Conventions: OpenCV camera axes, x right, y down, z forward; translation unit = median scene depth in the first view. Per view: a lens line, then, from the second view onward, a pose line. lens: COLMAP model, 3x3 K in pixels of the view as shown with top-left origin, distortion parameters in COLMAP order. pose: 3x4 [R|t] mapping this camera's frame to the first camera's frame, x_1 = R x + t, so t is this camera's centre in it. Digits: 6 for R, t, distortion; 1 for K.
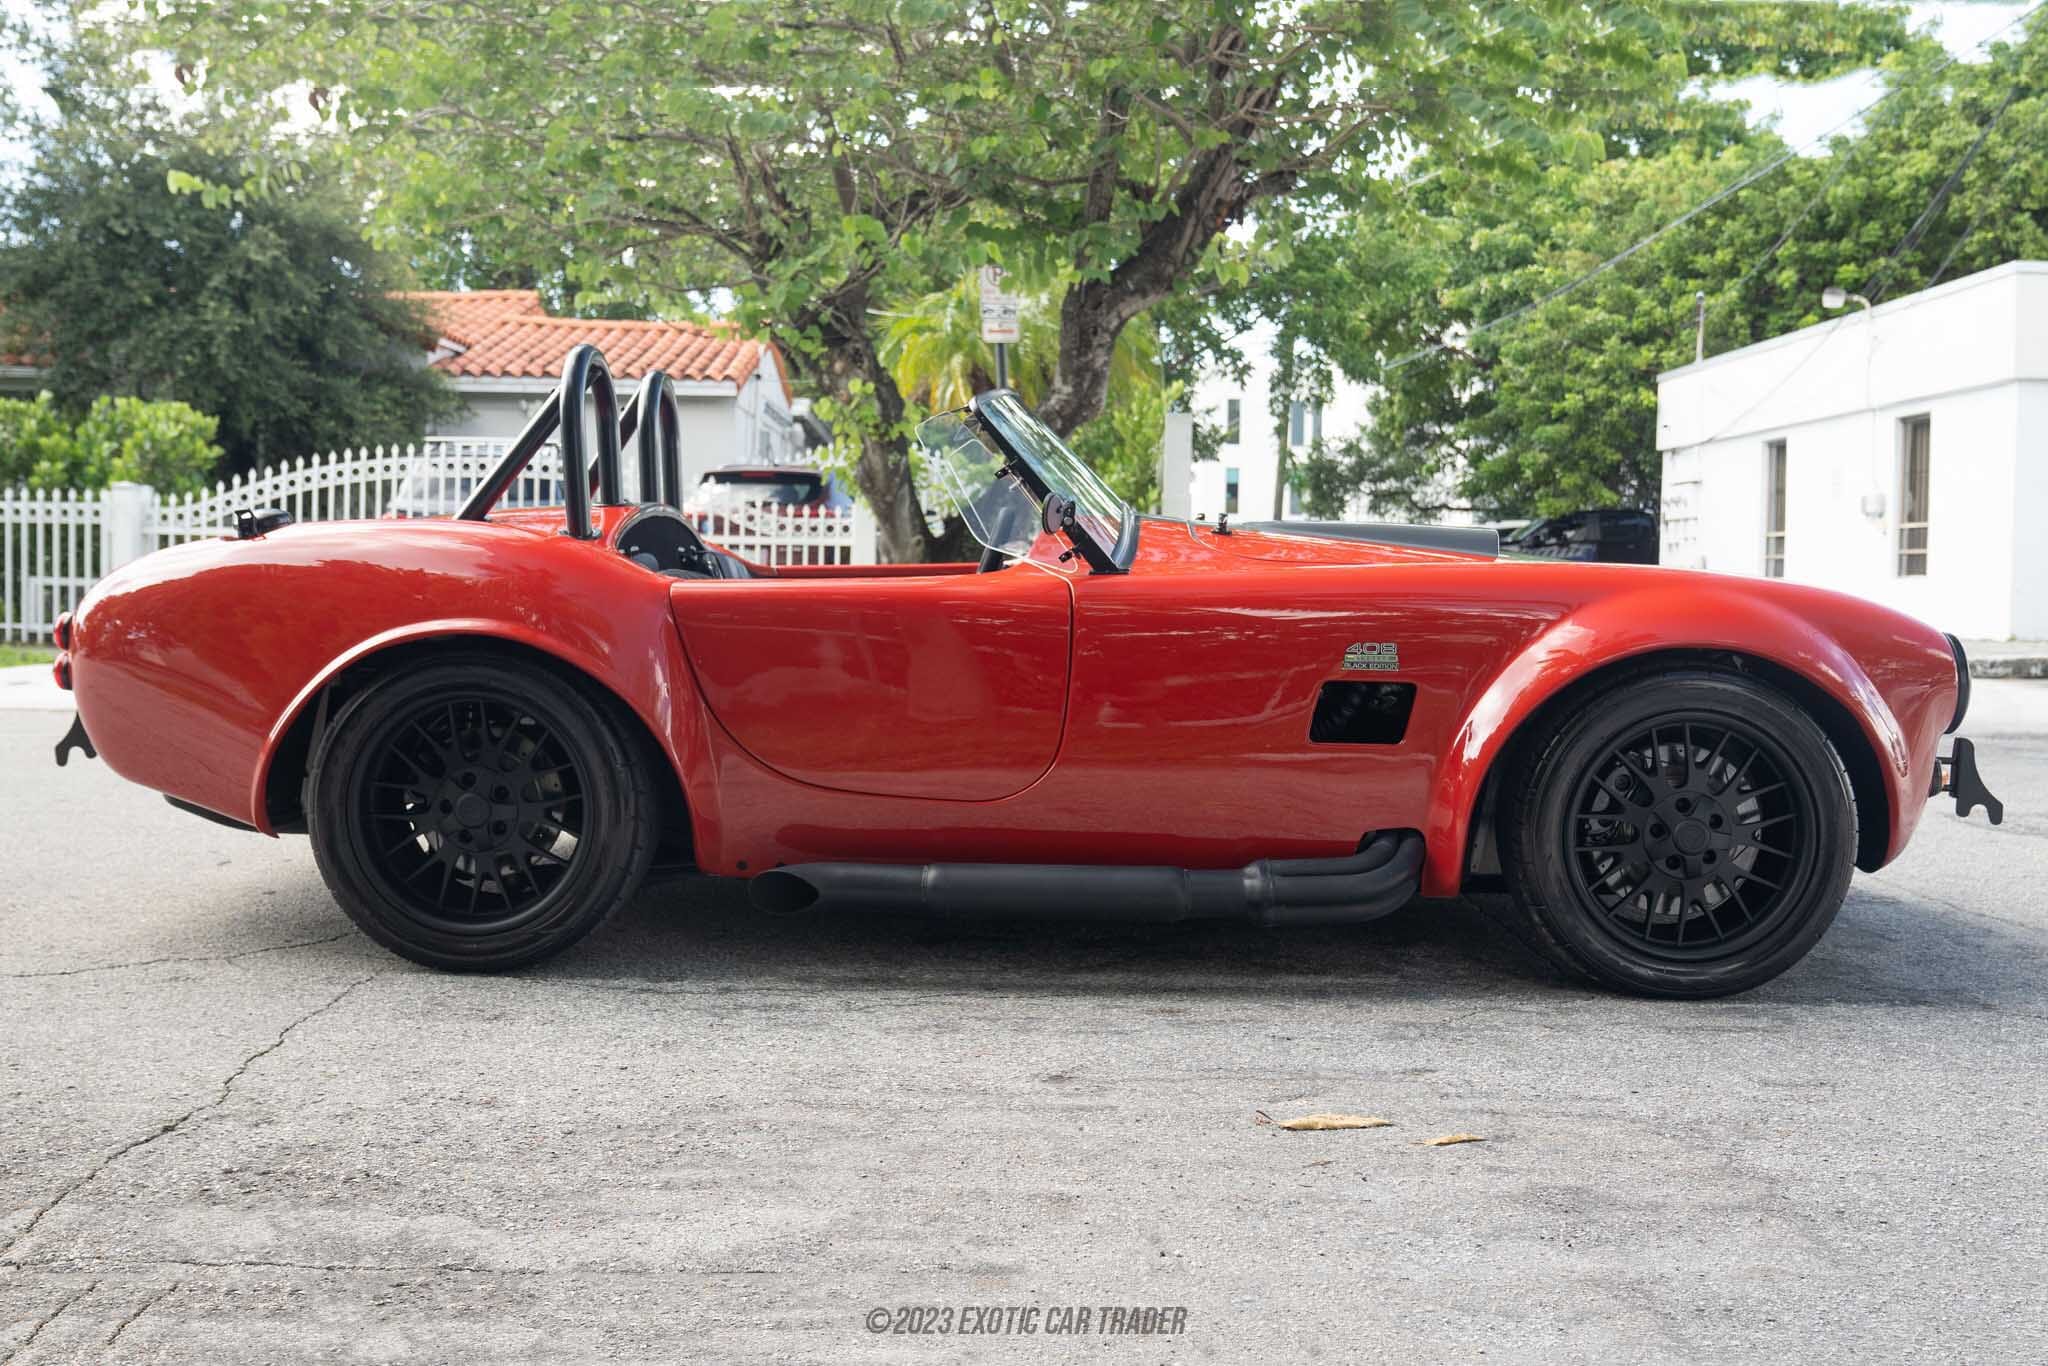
lens RADIAL K [[1769.6, 0, 1021.0], [0, 1769.6, 676.1], [0, 0, 1]] dist [-0.005364, -0.001276]
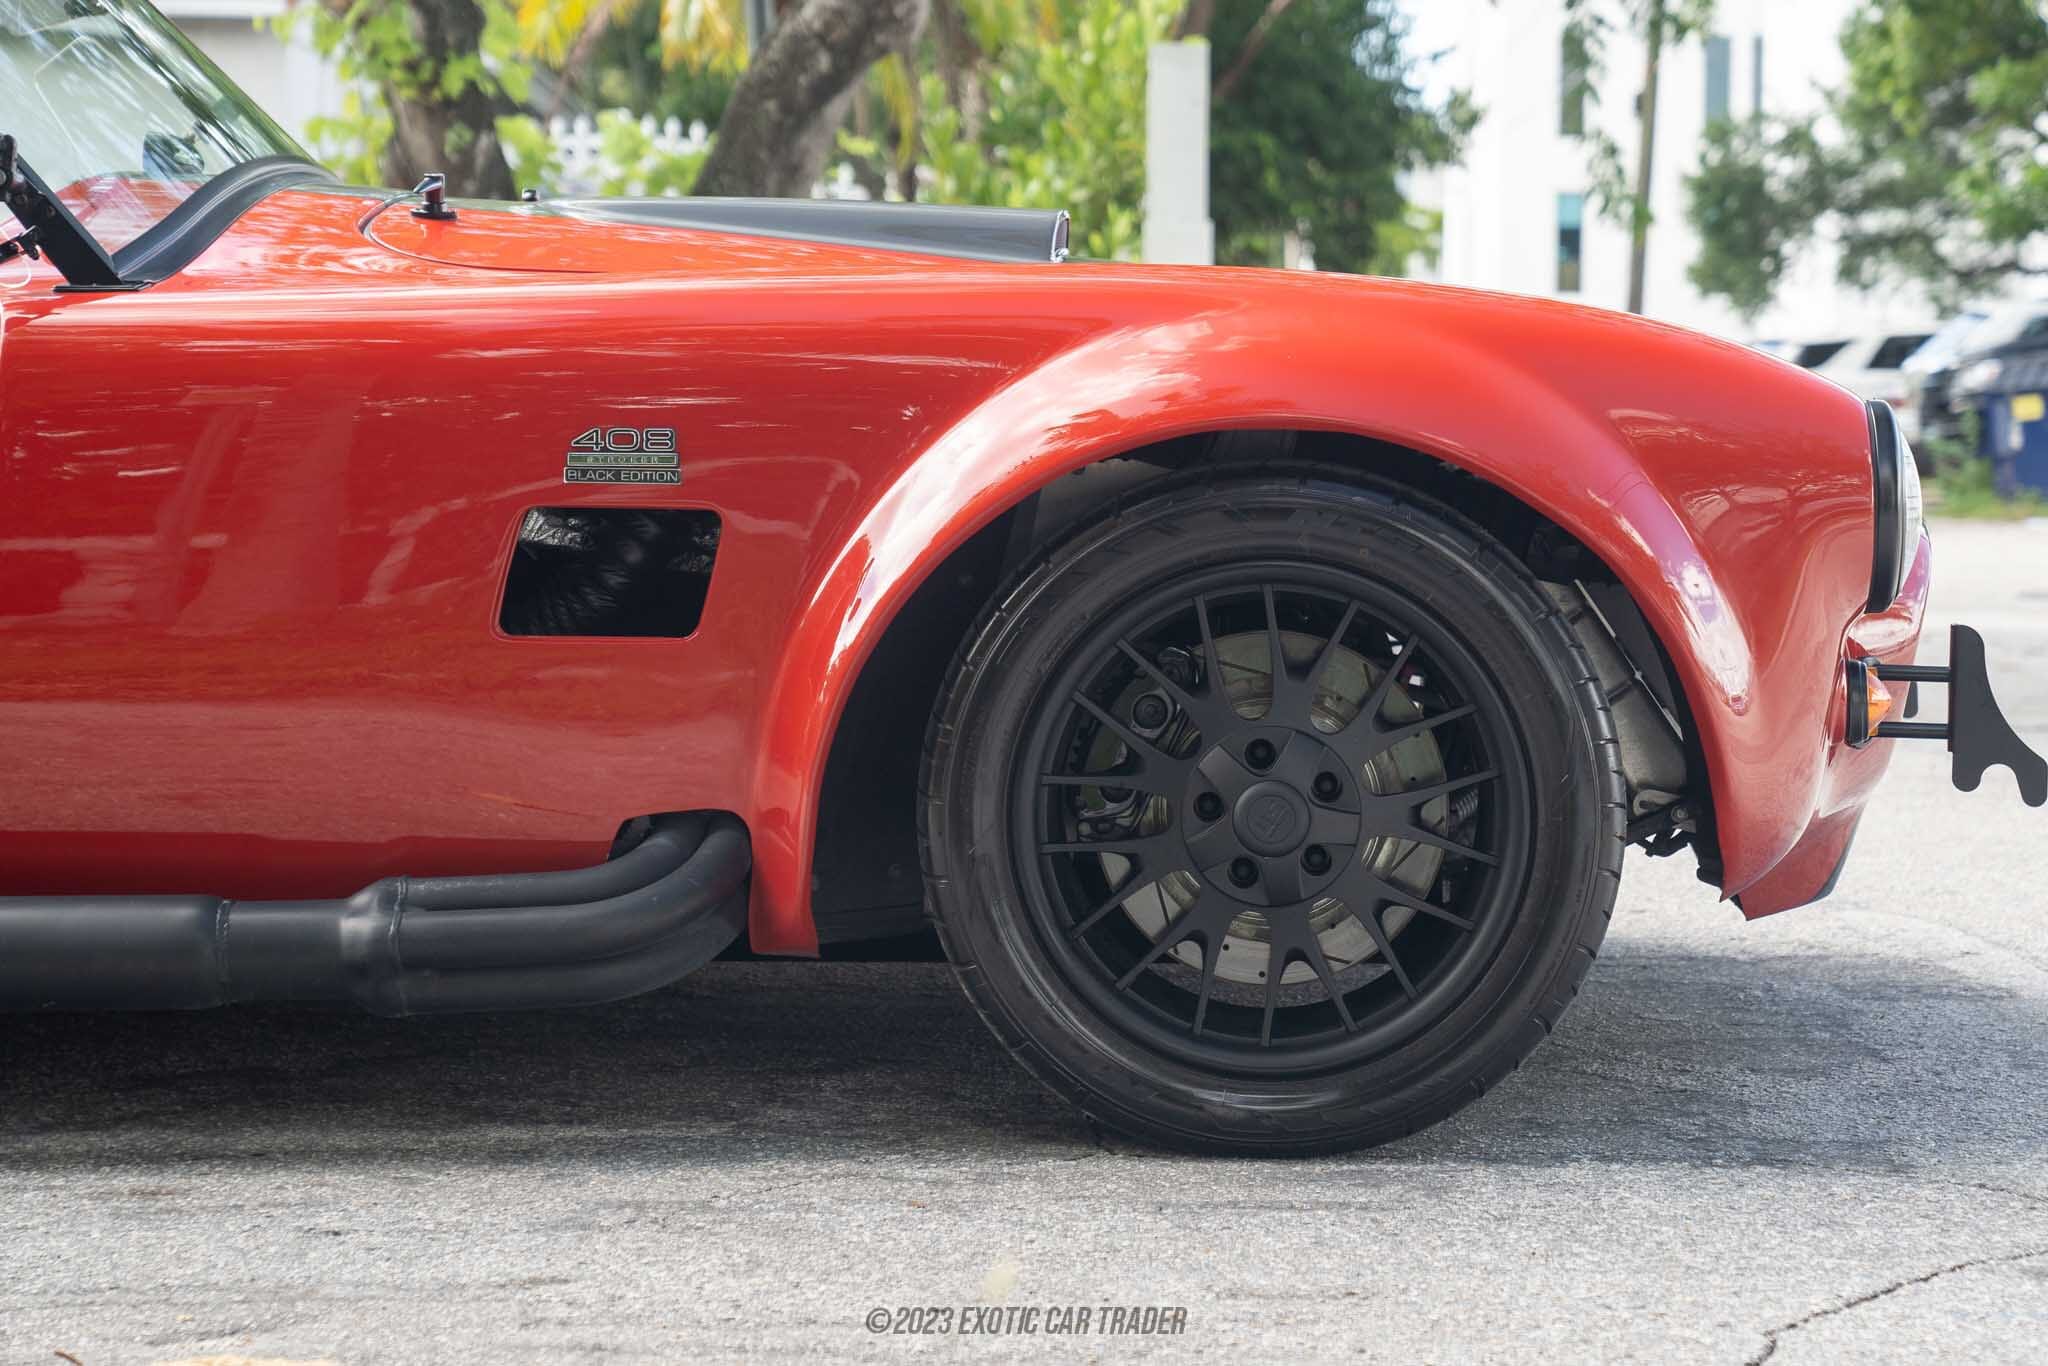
lens RADIAL K [[3917.2, 0, 1100.0], [0, 3917.2, 663.3], [0, 0, 1]] dist [0.251109, 0.000000]
pose [[0.999916, -0.010131, 0.008065, 0.131573], [0.010117, 0.999947, 0.001763, 0.018604], [-0.008083, -0.001681, 0.999966, -0.031138]]
